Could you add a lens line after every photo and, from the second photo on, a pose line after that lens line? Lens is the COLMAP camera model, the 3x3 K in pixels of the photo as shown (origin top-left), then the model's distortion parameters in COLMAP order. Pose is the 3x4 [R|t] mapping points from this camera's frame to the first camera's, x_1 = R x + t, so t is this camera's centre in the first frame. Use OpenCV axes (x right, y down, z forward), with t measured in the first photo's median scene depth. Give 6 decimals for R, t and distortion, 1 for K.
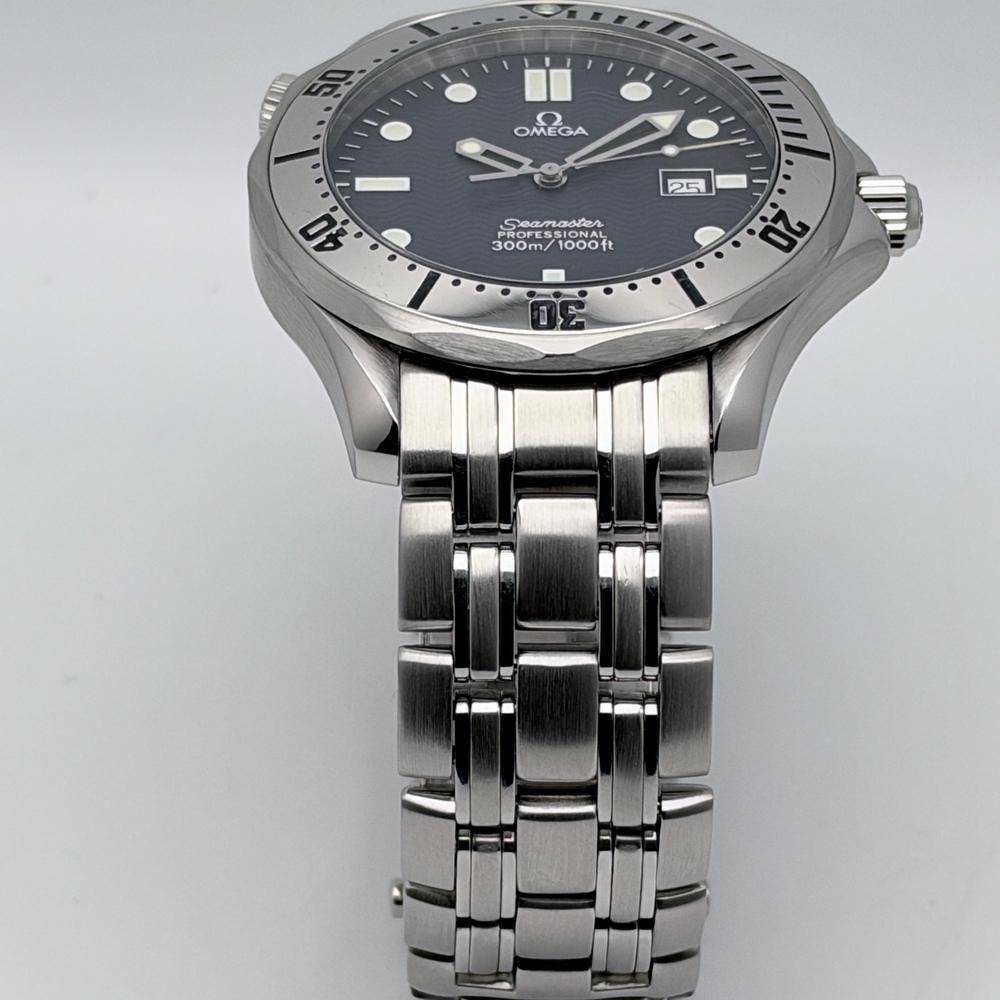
lens RADIAL K [[5225.4, 0, 500.0], [0, 5225.4, 500.0], [0, 0, 1]] dist [0.056630, -157.599833]
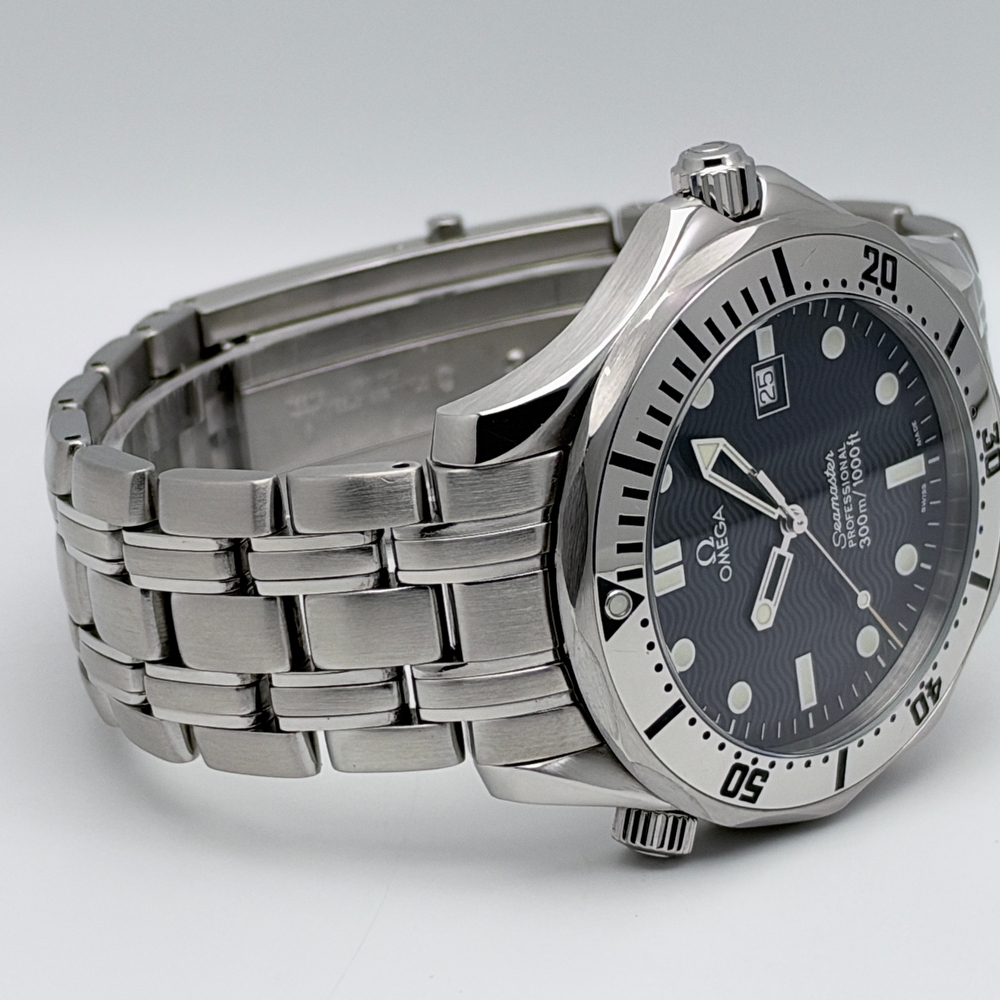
lens RADIAL K [[5225.4, 0, 500.0], [0, 5225.4, 500.0], [0, 0, 1]] dist [0.056630, -157.599833]
pose [[-0.121684, -0.951127, -0.283816, 0.299674], [-0.010504, -0.284690, 0.958562, -1.004196], [-0.992513, 0.119623, 0.024652, 1.038903]]
